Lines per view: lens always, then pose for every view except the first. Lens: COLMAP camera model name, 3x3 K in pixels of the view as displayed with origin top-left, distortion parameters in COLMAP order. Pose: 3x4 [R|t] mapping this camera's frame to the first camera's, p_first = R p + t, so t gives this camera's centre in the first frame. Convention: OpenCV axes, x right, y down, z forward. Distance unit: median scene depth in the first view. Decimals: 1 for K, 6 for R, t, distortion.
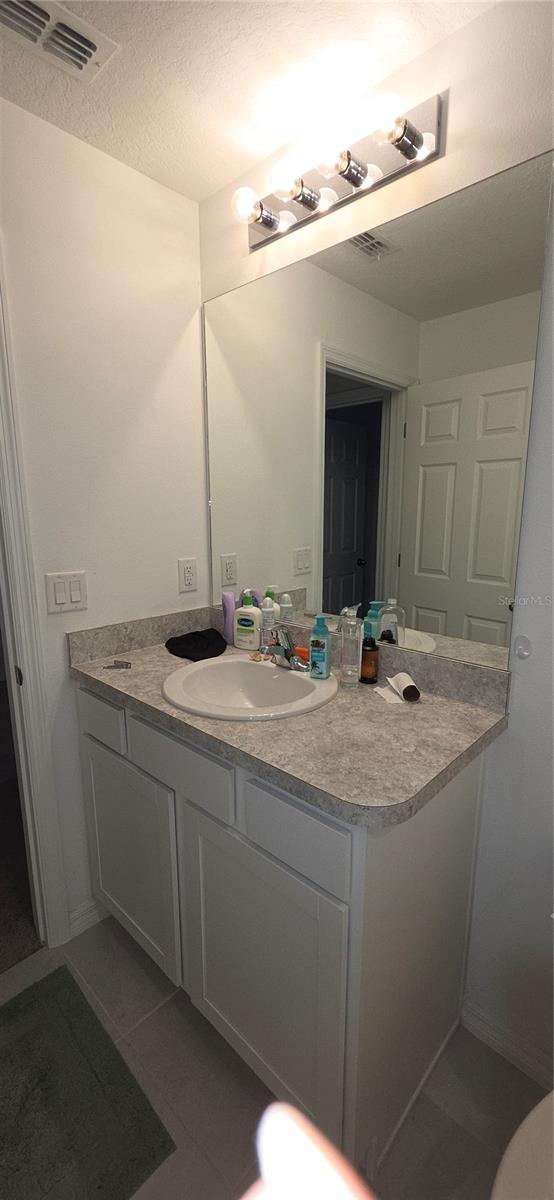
lens RADIAL K [[492.7, 0, 277.0], [0, 492.7, 600.0], [0, 0, 1]] dist [0.001144, 0.000217]
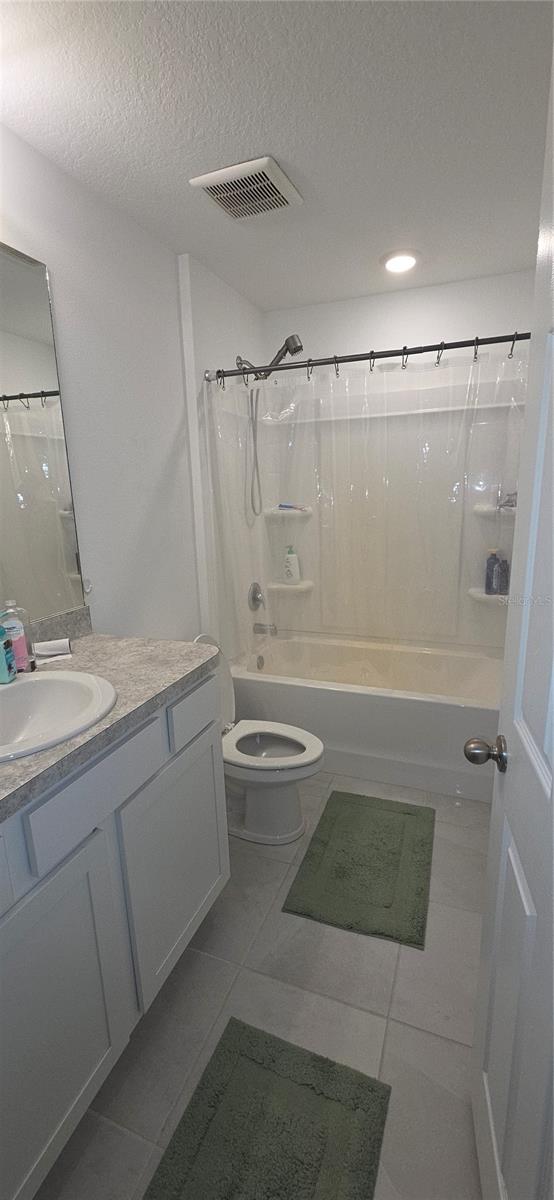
lens RADIAL K [[492.7, 0, 277.0], [0, 492.7, 600.0], [0, 0, 1]] dist [0.001144, 0.000217]
pose [[-0.372287, -0.194706, 0.907465, -1.127850], [0.207973, 0.935383, 0.286017, -0.182047], [-0.904516, 0.295209, -0.307737, 0.945618]]
